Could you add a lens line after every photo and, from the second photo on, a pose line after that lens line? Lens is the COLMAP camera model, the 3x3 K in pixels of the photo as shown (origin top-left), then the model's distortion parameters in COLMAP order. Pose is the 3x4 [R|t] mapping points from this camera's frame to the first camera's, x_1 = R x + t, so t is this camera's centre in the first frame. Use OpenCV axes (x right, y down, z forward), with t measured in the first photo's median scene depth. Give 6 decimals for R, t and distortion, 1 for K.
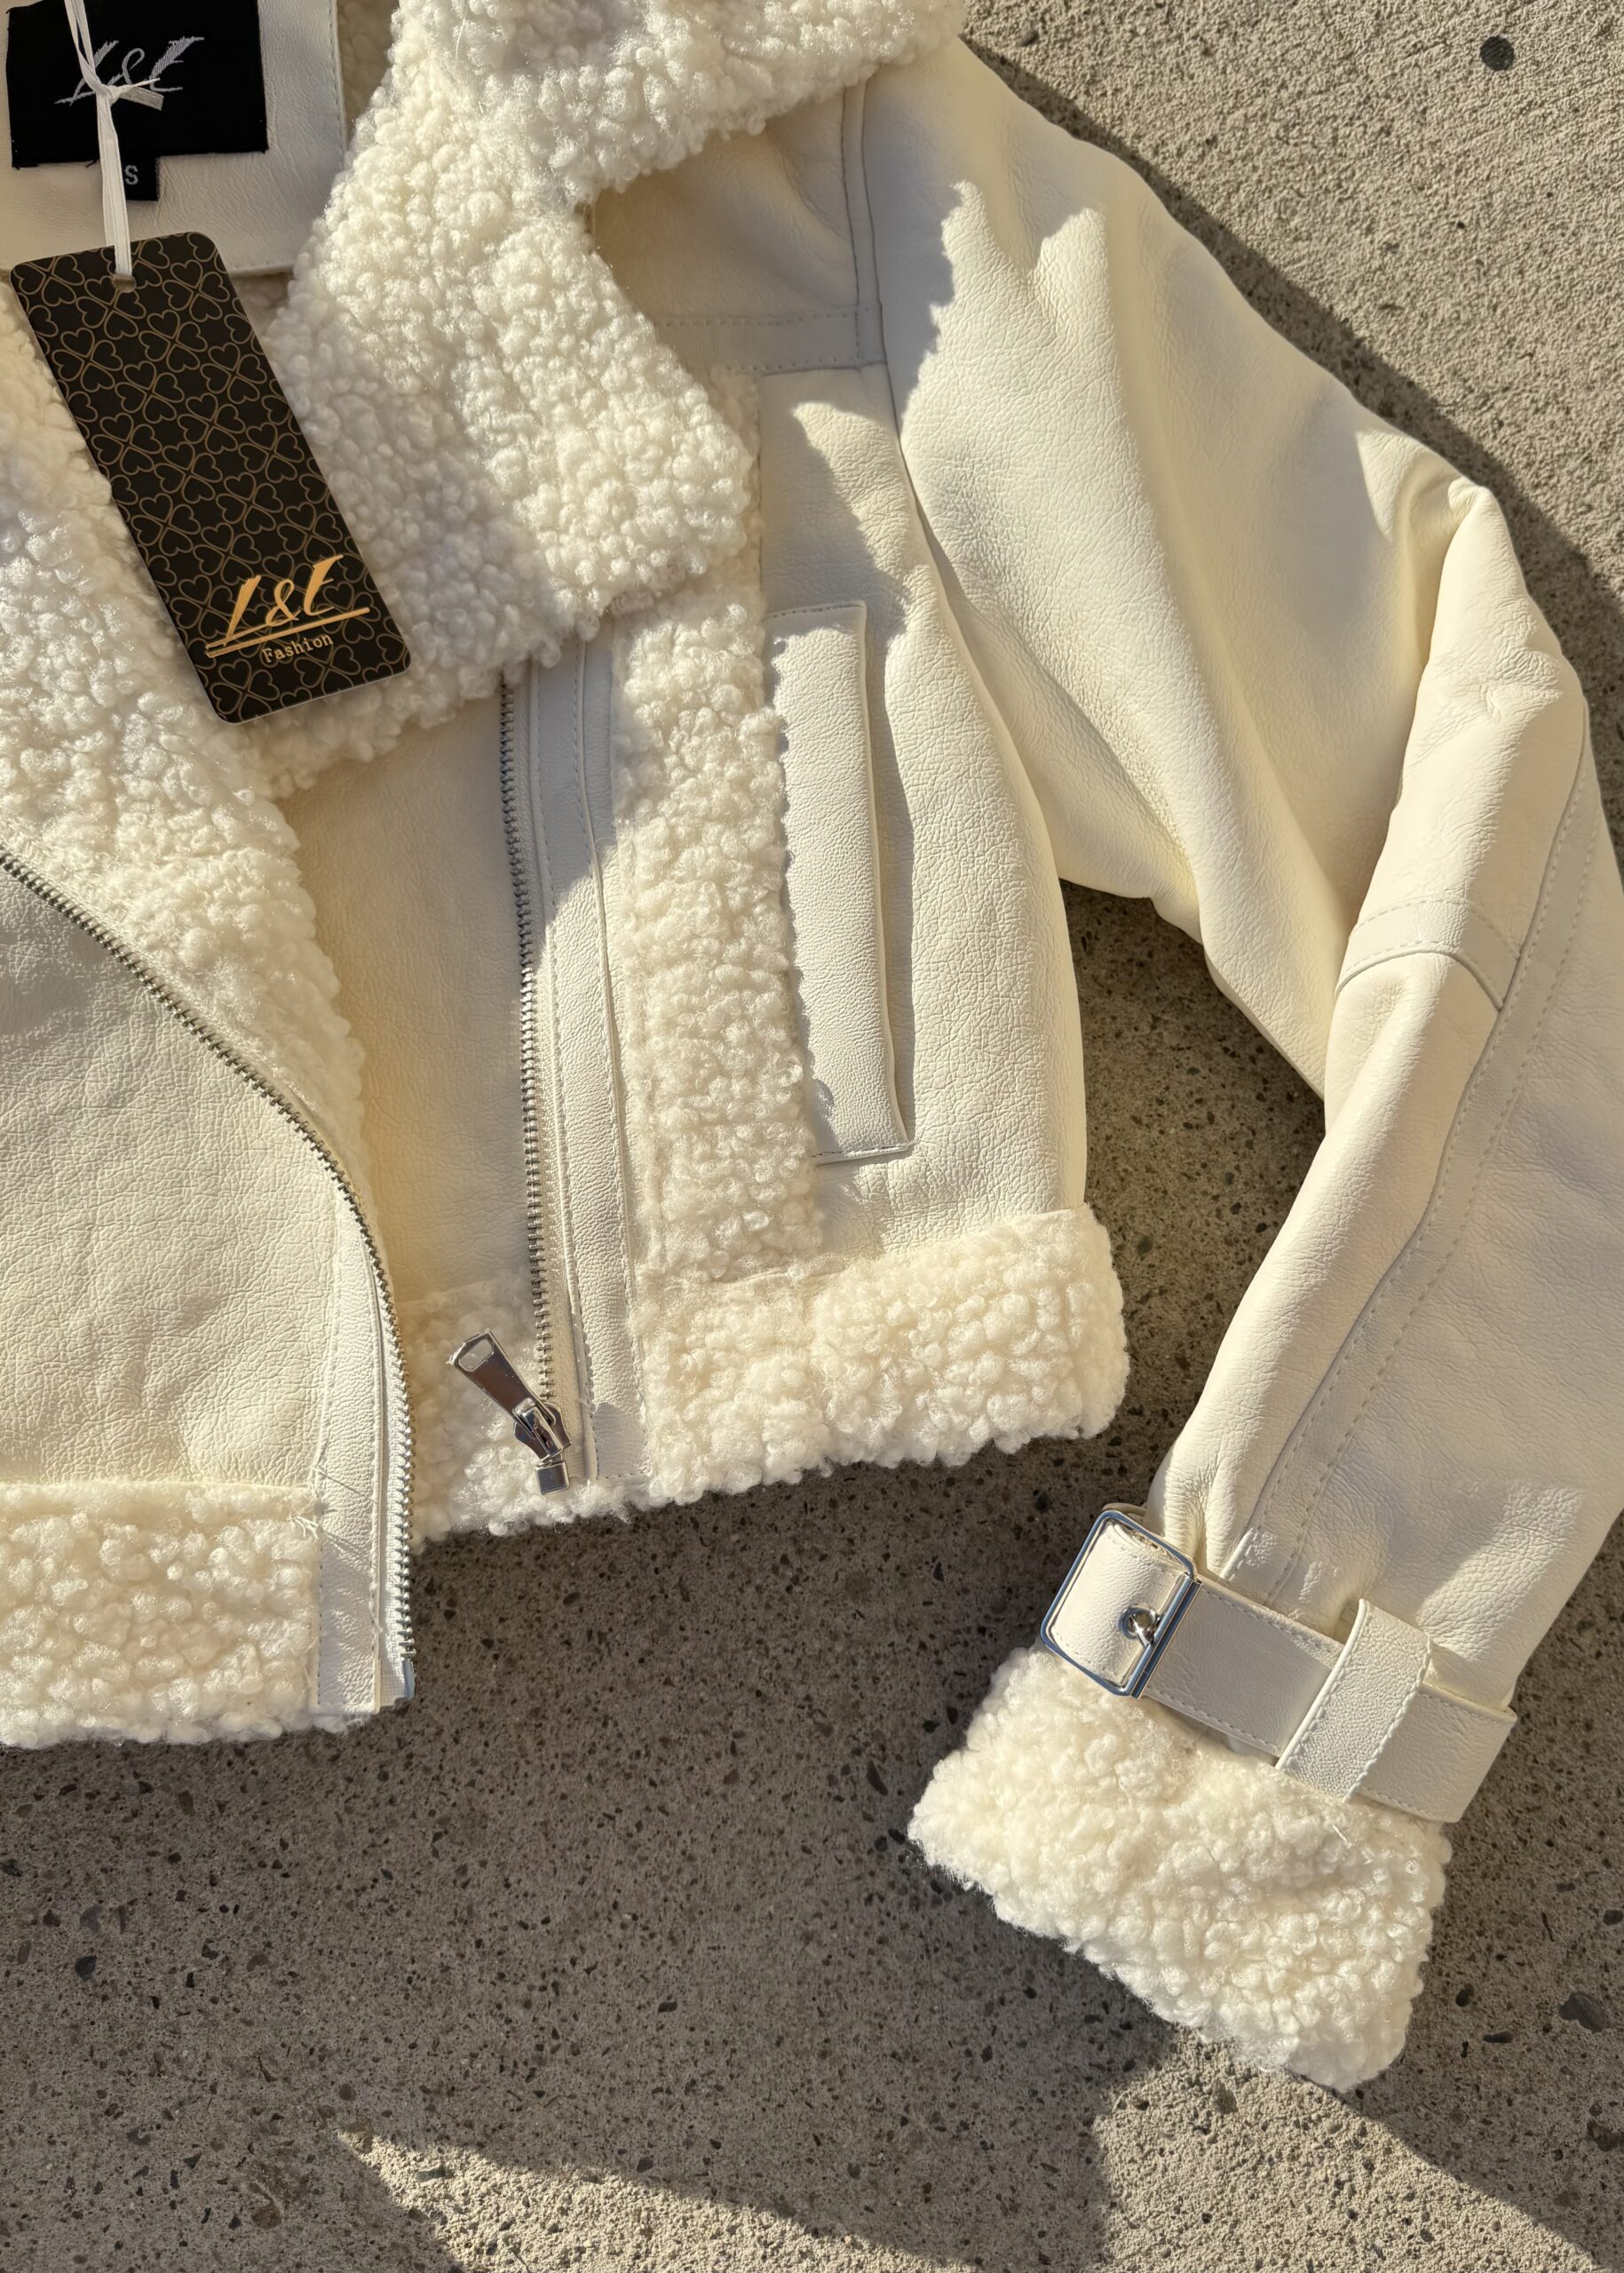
lens RADIAL K [[1877.8, 0, 812.0], [0, 1877.8, 1136.5], [0, 0, 1]] dist [0.021305, -0.018769]
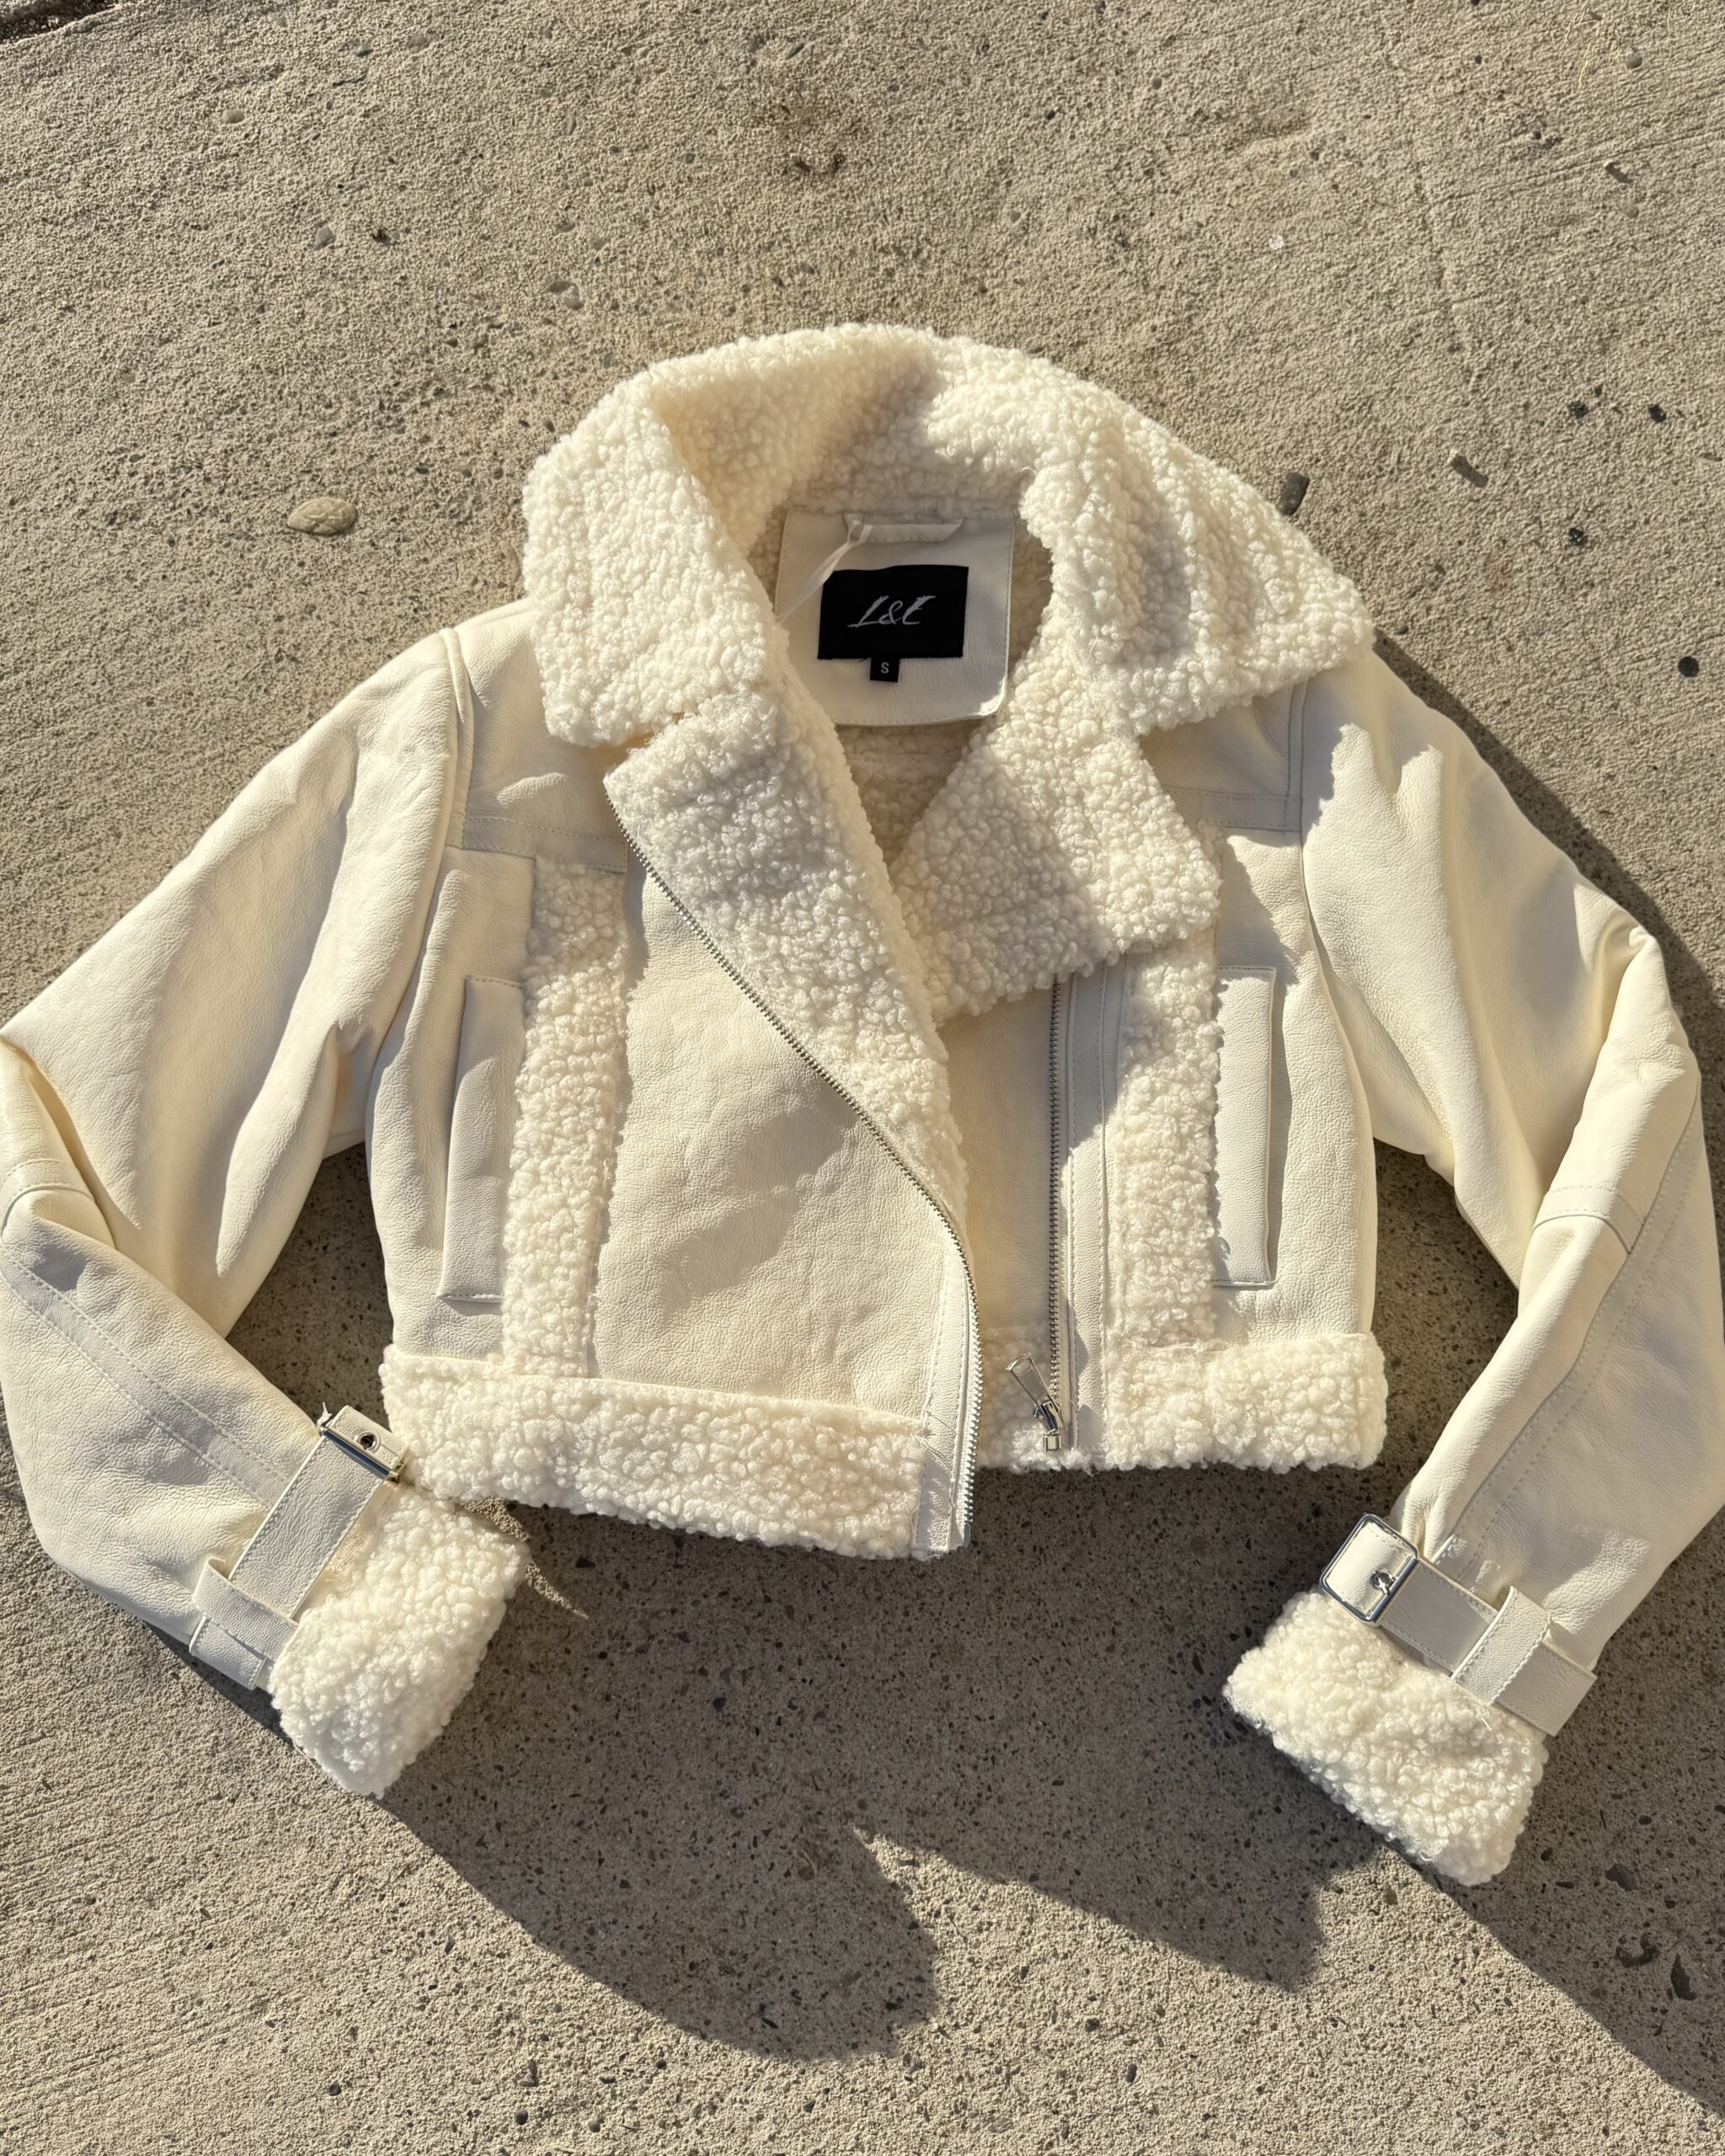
lens RADIAL K [[1805.6, 0, 836.3], [0, 1805.6, 1103.4], [0, 0, 1]] dist [-0.001225, -0.003176]
pose [[0.989785, 0.126066, -0.066581, -0.252016], [-0.131552, 0.987598, -0.085699, 0.035812], [0.054951, 0.093582, 0.994094, -0.676379]]
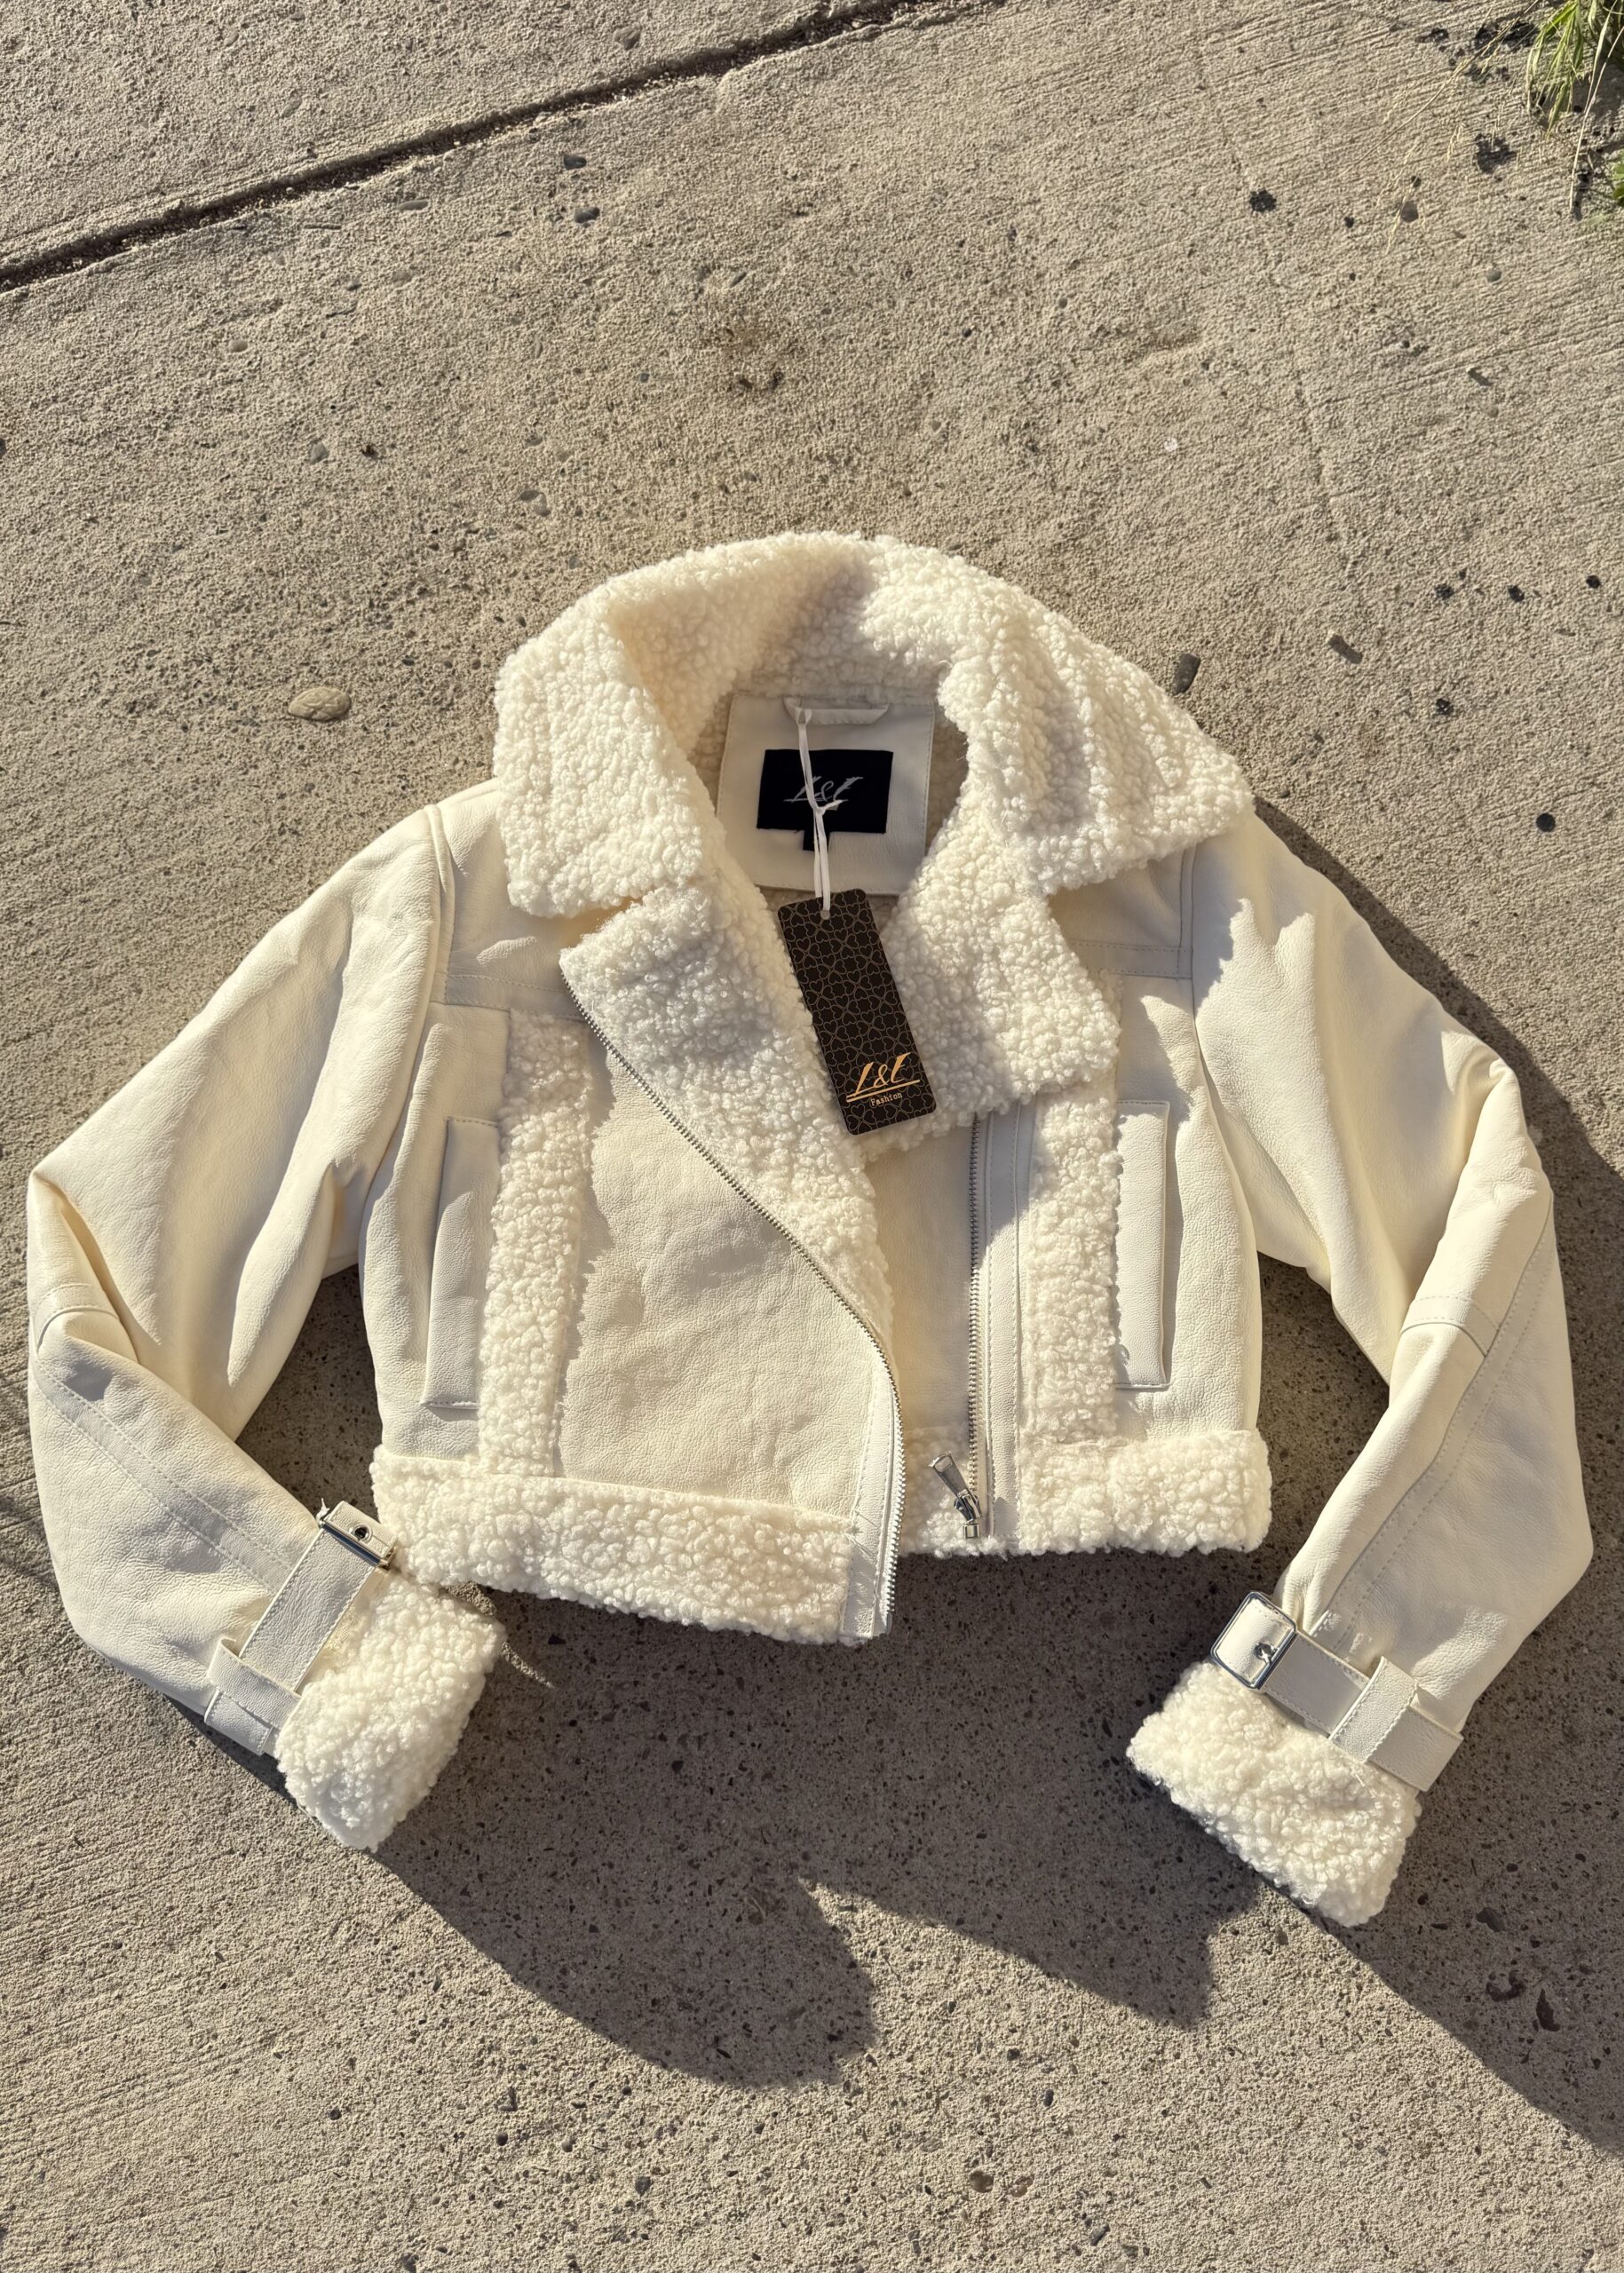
lens RADIAL K [[1788.6, 0, 817.8], [0, 1788.6, 1147.5], [0, 0, 1]] dist [0.008266, -0.014149]
pose [[0.989902, 0.115496, -0.082187, -0.178026], [-0.123416, 0.987415, -0.098892, -0.010424], [0.069731, 0.108037, 0.991698, -0.864426]]
